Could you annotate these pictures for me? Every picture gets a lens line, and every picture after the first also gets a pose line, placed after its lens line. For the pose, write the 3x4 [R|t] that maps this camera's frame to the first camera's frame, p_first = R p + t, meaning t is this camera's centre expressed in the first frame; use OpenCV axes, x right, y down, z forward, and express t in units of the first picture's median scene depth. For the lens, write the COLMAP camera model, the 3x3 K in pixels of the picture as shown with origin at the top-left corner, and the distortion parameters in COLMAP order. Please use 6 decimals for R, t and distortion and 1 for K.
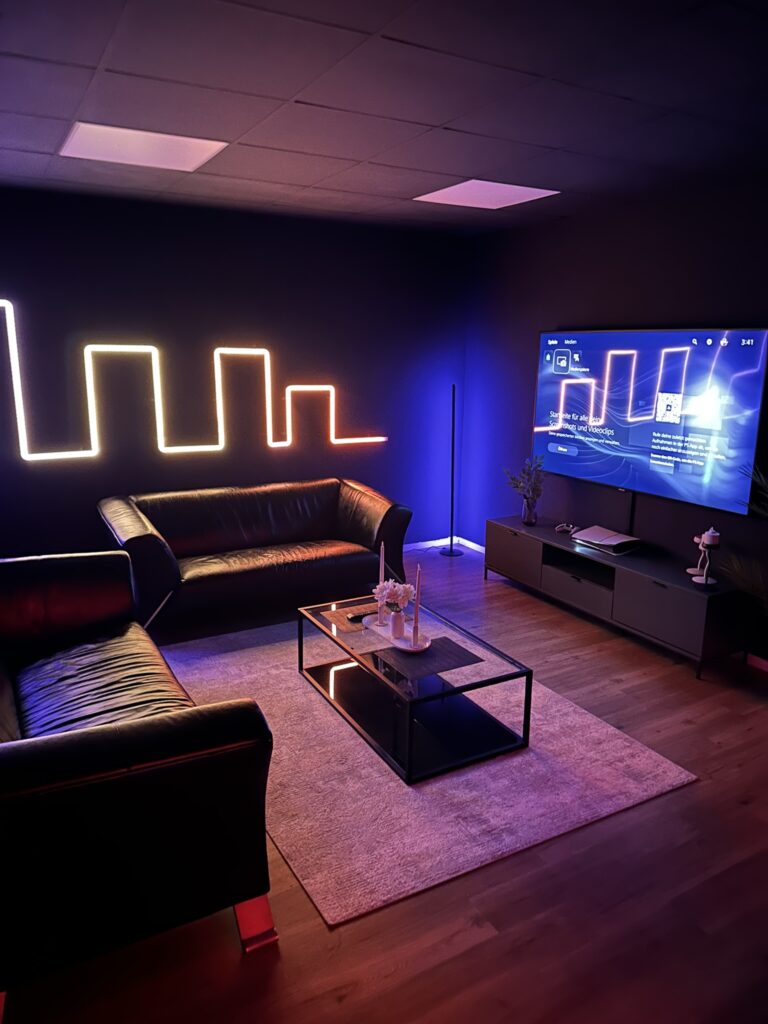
lens RADIAL K [[721.4, 0, 385.1], [0, 721.4, 517.2], [0, 0, 1]] dist [0.068678, -0.076661]
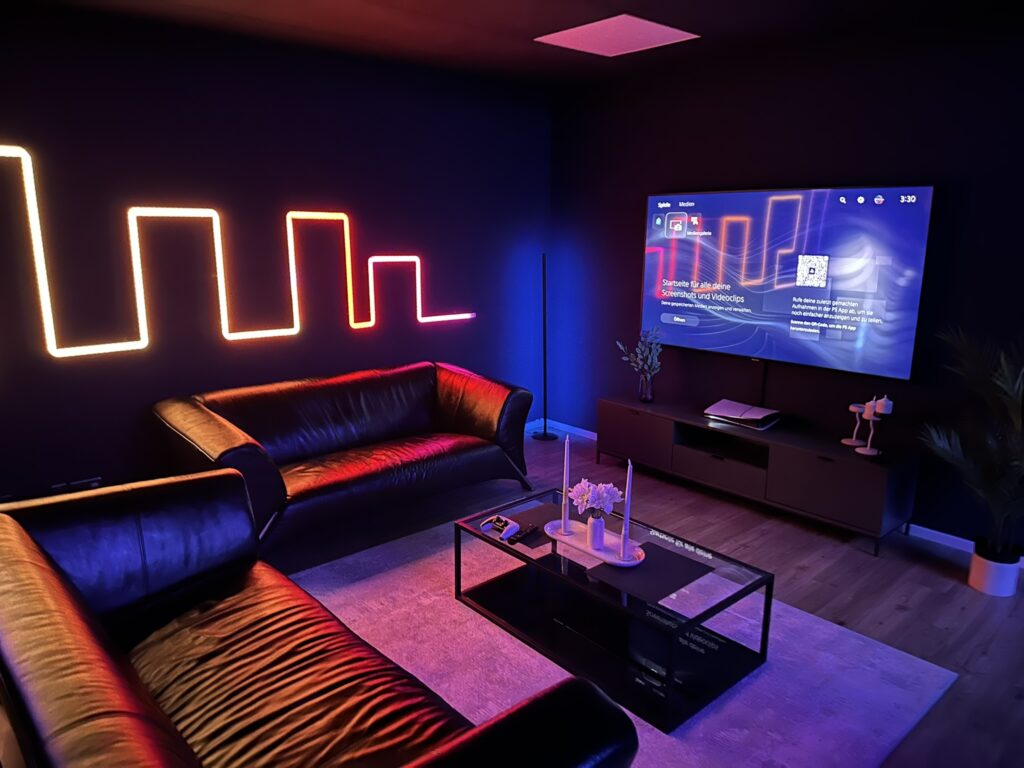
lens RADIAL K [[721.4, 0, 514.8], [0, 721.4, 387.8], [0, 0, 1]] dist [0.068678, -0.076661]
pose [[0.975648, -0.054256, 0.212528, -0.191105], [0.056276, 0.998409, -0.003460, -0.016670], [-0.212002, 0.015336, 0.977149, 0.154674]]
